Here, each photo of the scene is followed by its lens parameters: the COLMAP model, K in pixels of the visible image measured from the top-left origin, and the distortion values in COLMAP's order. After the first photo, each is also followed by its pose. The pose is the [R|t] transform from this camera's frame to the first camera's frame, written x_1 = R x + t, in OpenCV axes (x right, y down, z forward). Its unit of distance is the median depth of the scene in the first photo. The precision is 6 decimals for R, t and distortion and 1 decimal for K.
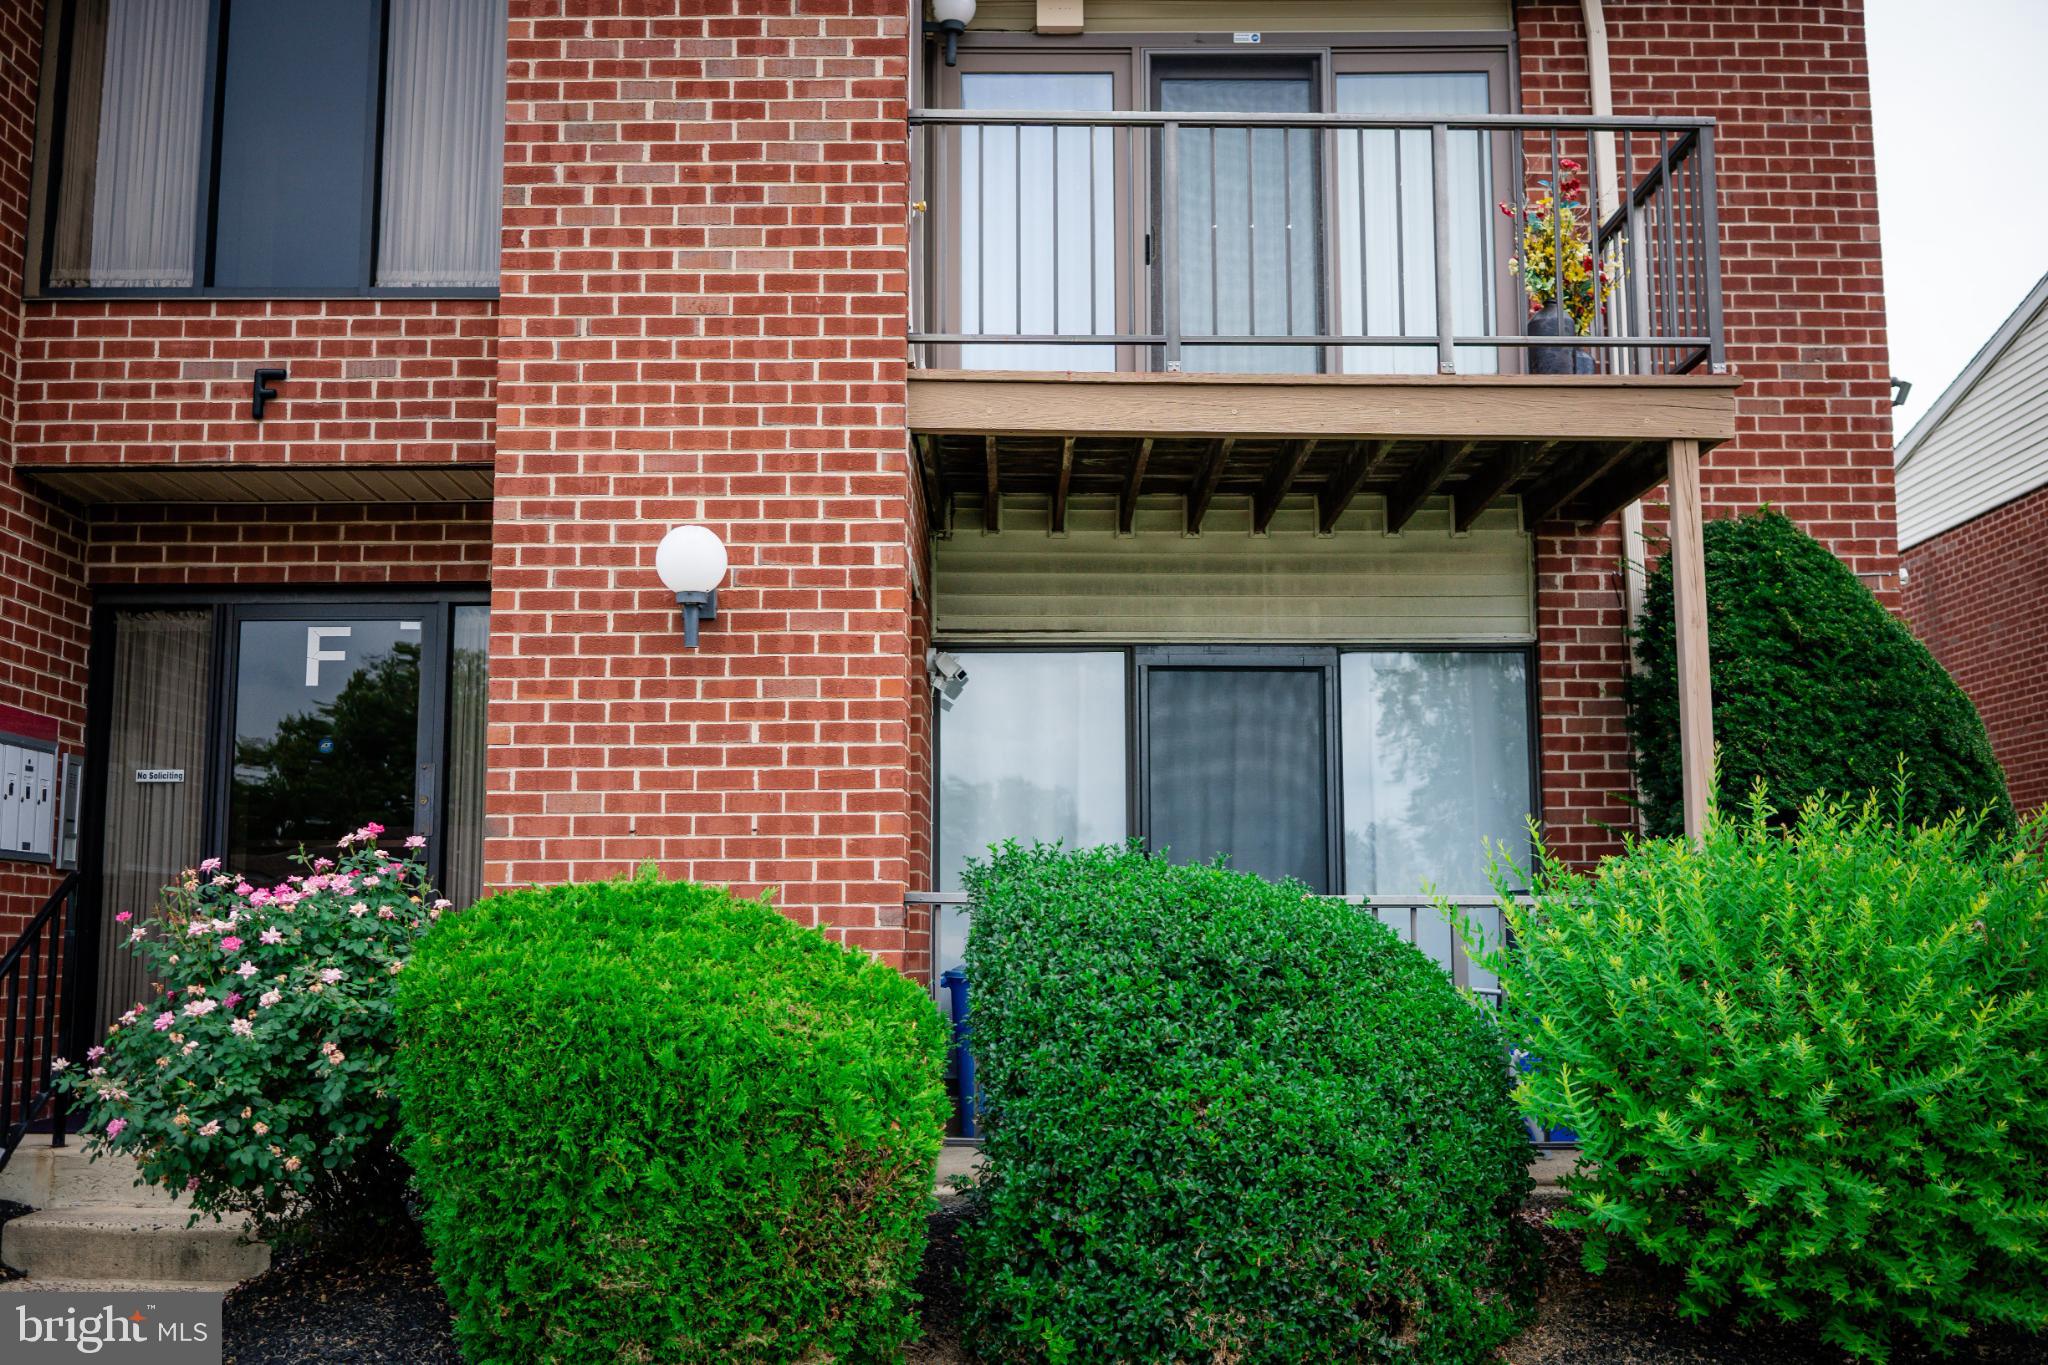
lens RADIAL K [[1963.0, 0, 1024.0], [0, 1963.0, 682.5], [0, 0, 1]] dist [0.048790, -0.171700]
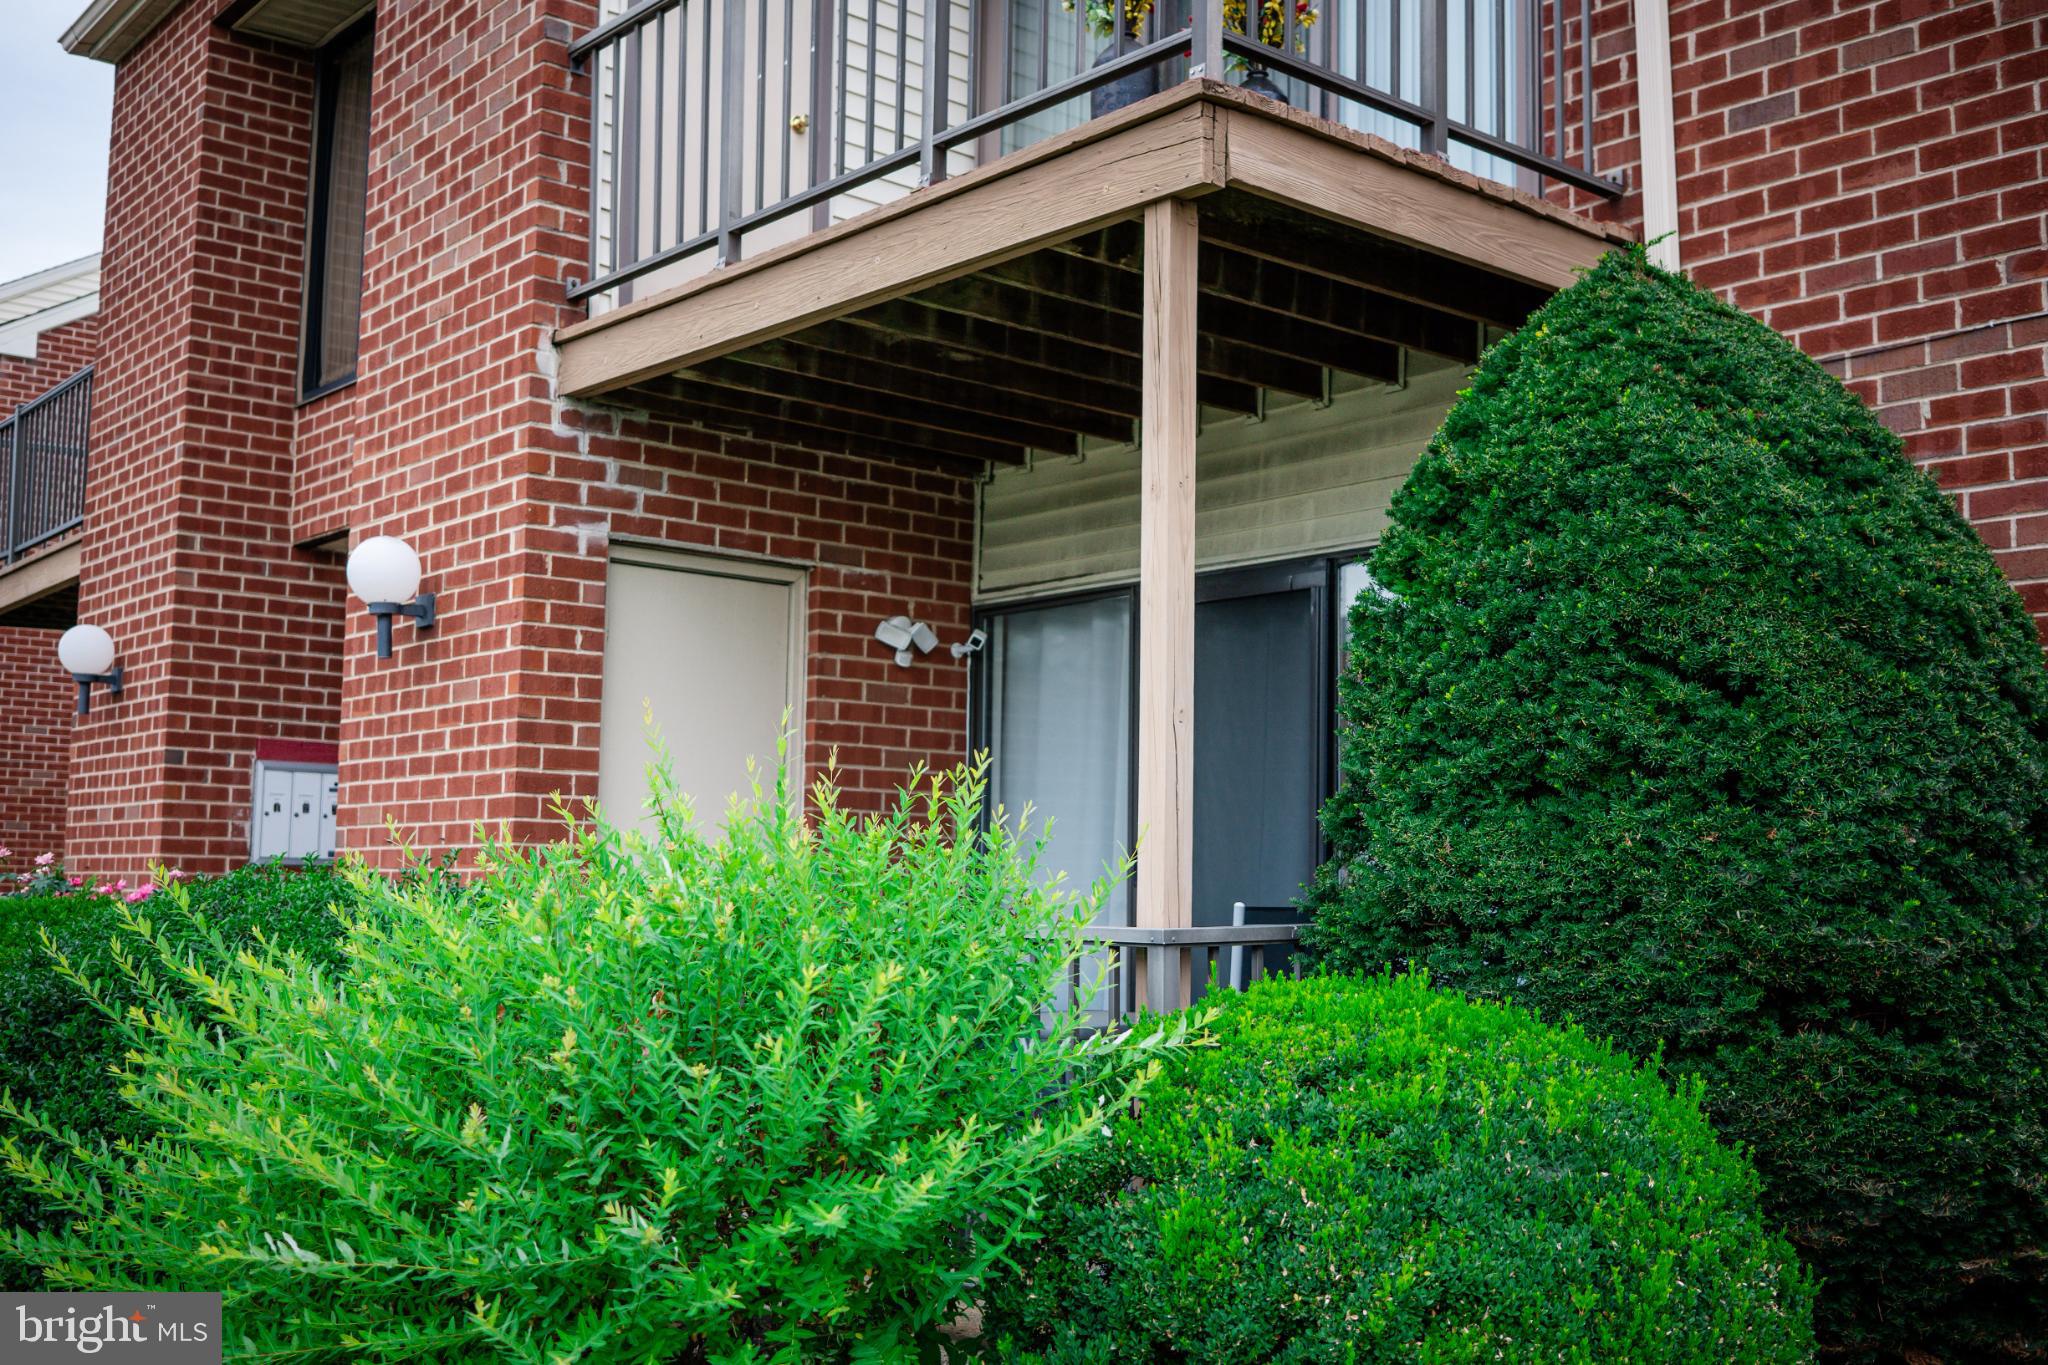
lens RADIAL K [[2062.1, 0, 1051.4], [0, 2062.1, 690.6], [0, 0, 1]] dist [0.042786, -0.174973]
pose [[0.658473, -0.064689, -0.749819, 0.801685], [0.080993, 0.996604, -0.014853, 0.039716], [0.748233, -0.050949, 0.661476, 0.528104]]
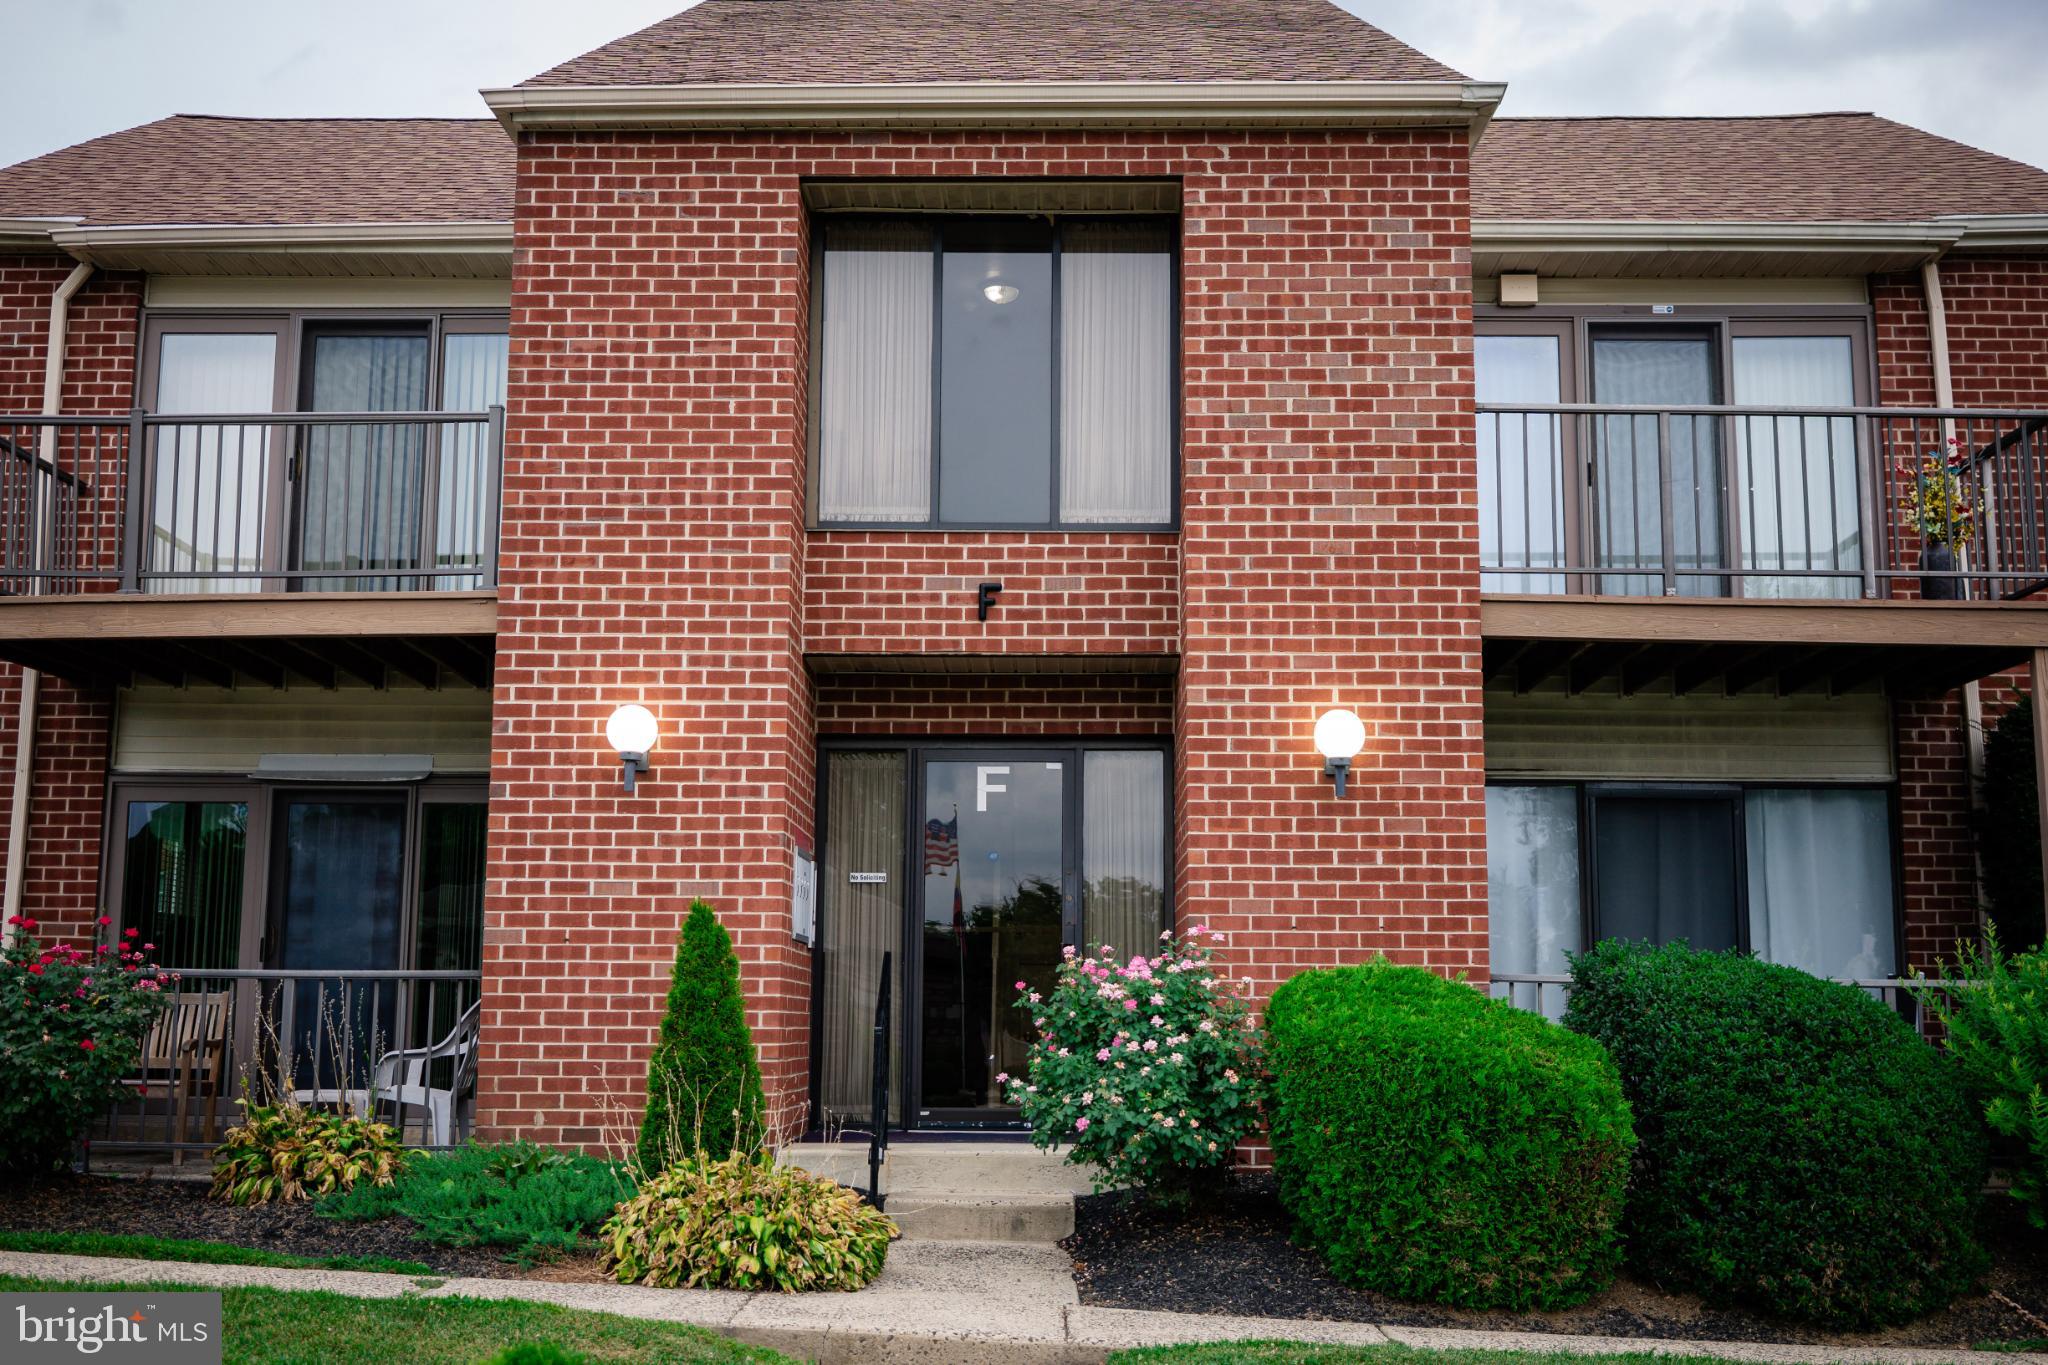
lens RADIAL K [[2062.1, 0, 1051.4], [0, 2062.1, 690.6], [0, 0, 1]] dist [0.042786, -0.174973]
pose [[0.999728, 0.007305, -0.022166, -0.326404], [-0.007817, 0.999702, -0.023114, -0.055011], [0.021991, 0.023281, 0.999487, -0.455812]]
